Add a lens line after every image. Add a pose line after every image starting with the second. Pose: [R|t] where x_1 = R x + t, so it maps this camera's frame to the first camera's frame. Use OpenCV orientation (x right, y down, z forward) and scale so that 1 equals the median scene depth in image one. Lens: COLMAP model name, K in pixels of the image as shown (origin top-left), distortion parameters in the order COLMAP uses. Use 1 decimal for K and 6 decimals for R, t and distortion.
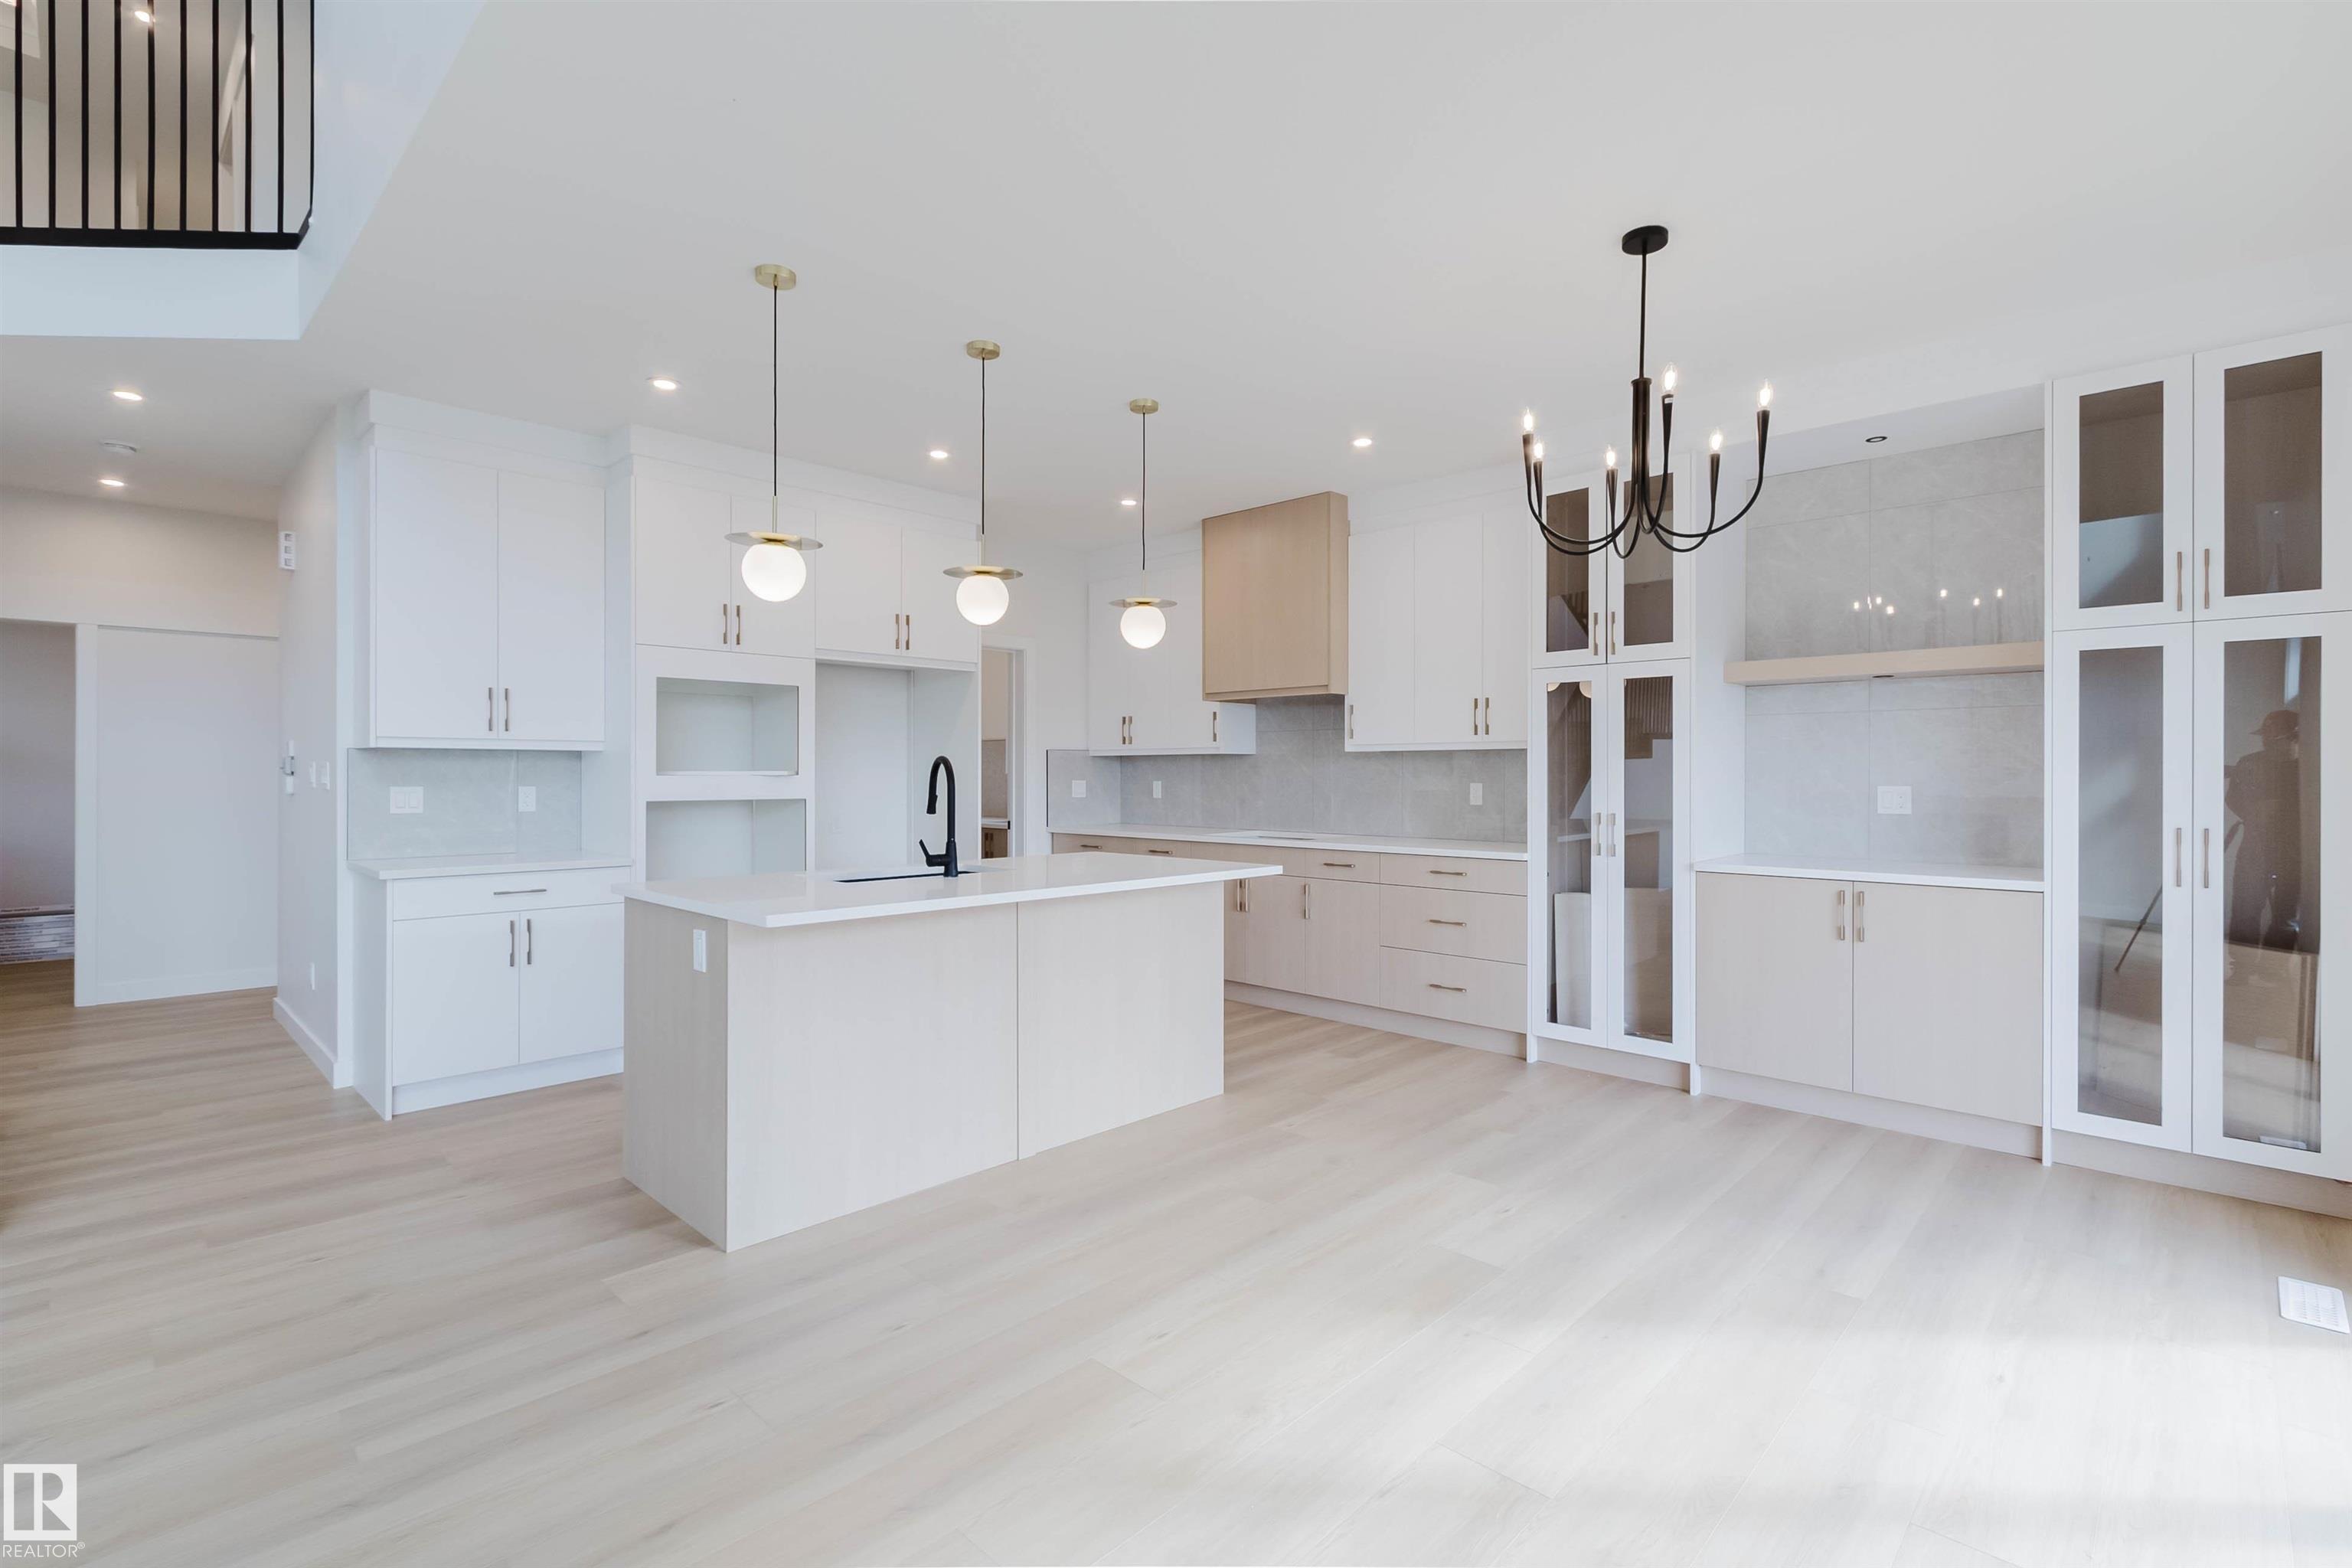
lens RADIAL K [[1065.0, 0, 1176.0], [0, 1065.0, 774.9], [0, 0, 1]] dist [0.004983, -0.001073]
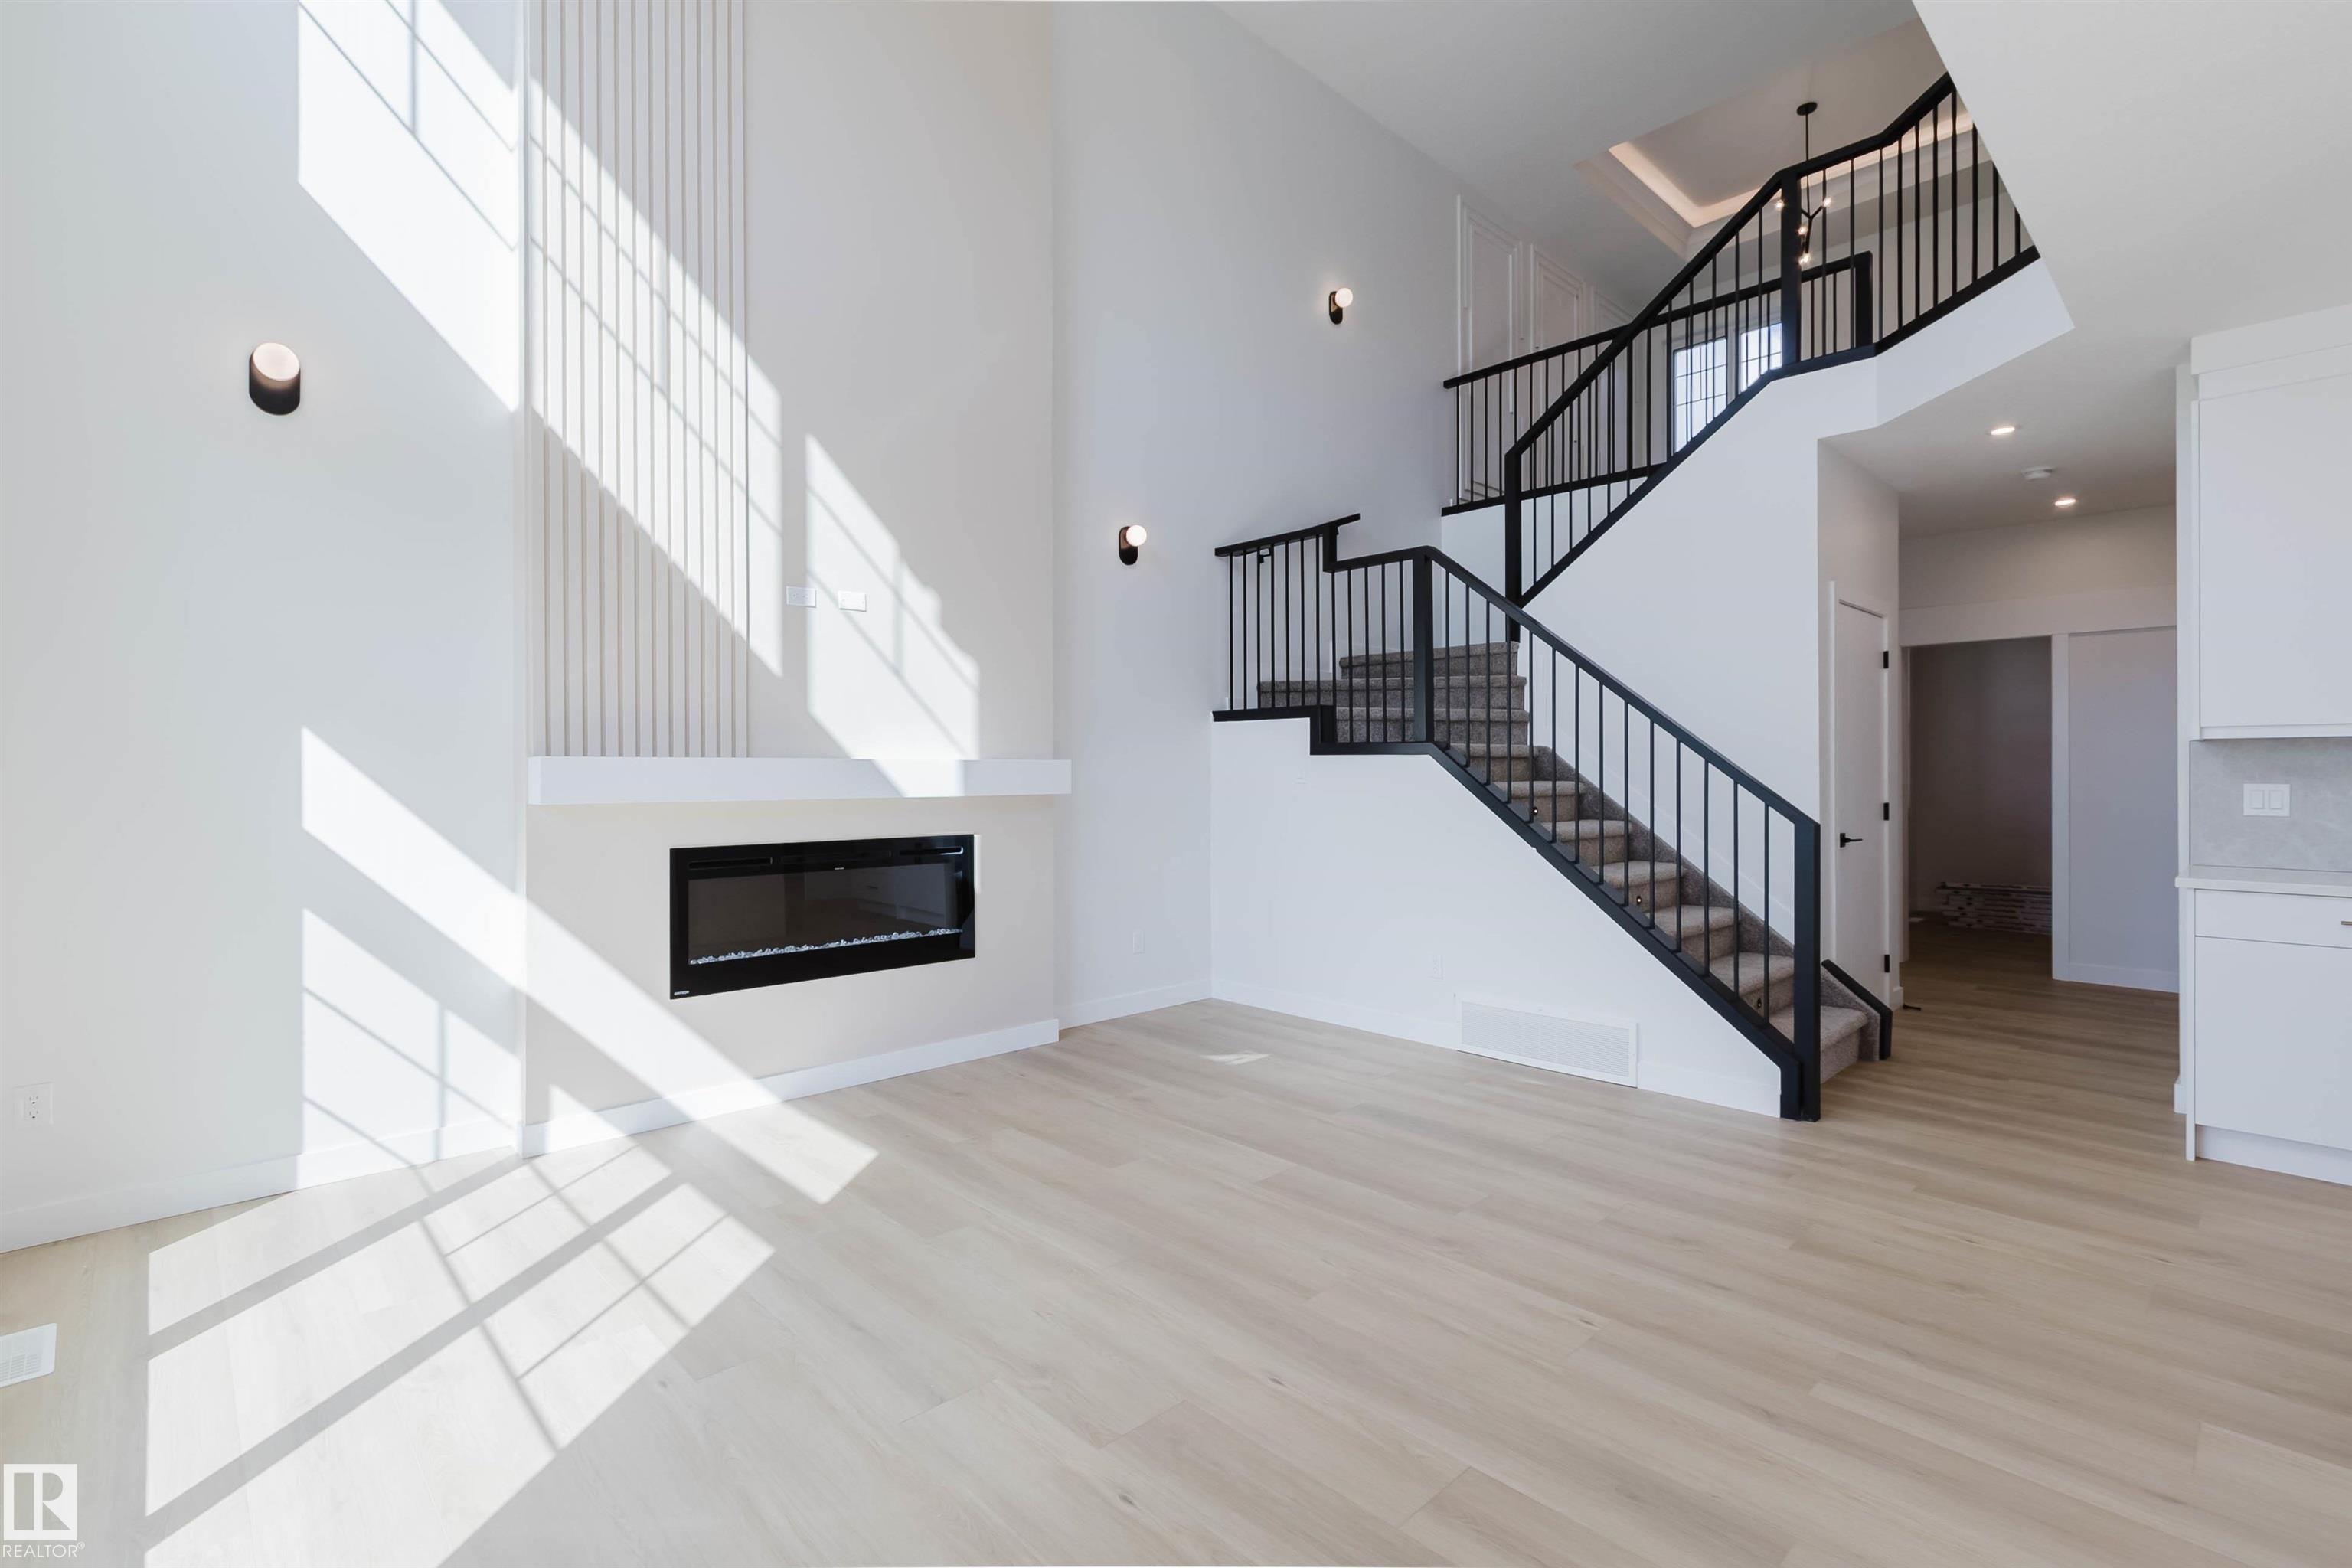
lens RADIAL K [[1065.0, 0, 1176.0], [0, 1065.0, 774.9], [0, 0, 1]] dist [0.004983, -0.001073]
pose [[-0.040663, 0.000753, -0.999173, 0.165233], [0.002378, 0.999997, 0.000657, 0.001107], [0.999170, -0.002349, -0.040664, 0.179451]]
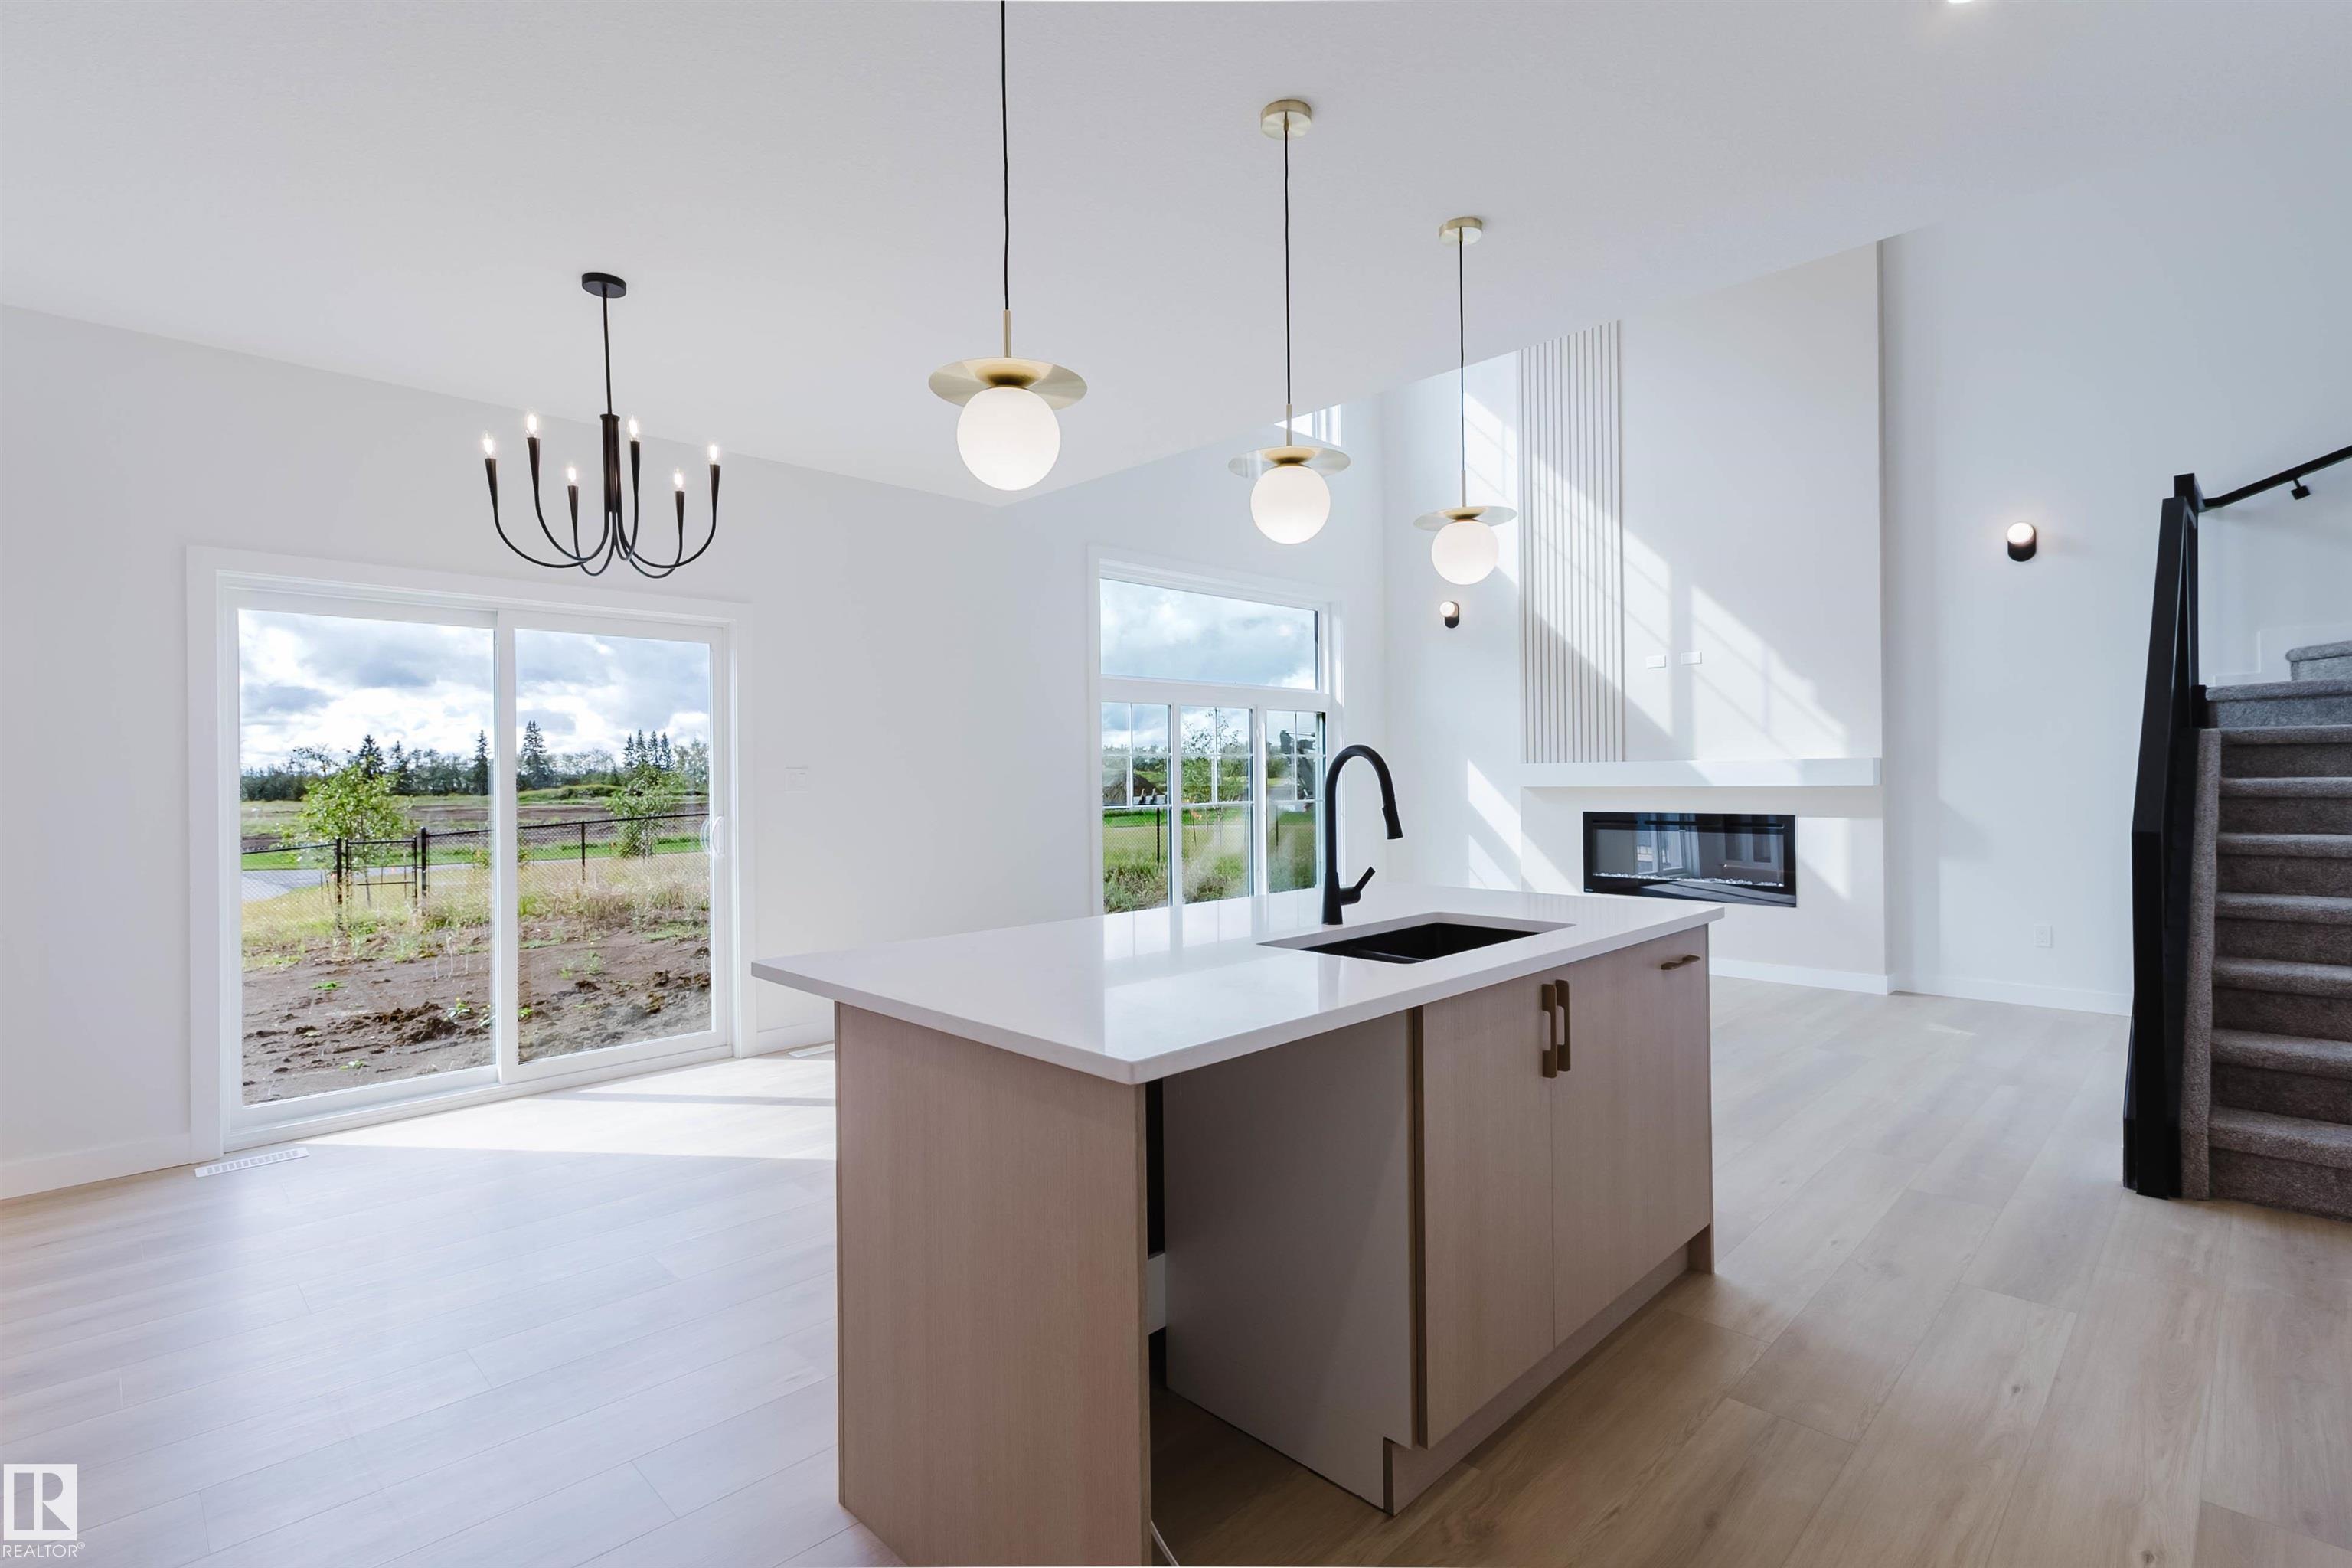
lens RADIAL K [[1095.2, 0, 1175.7], [0, 1095.2, 773.9], [0, 0, 1]] dist [0.006847, -0.000975]
pose [[-0.999734, 0.010507, 0.020539, -0.105715], [0.010475, 0.999944, -0.001654, 0.000056], [-0.020555, -0.001438, -0.999788, 1.433396]]
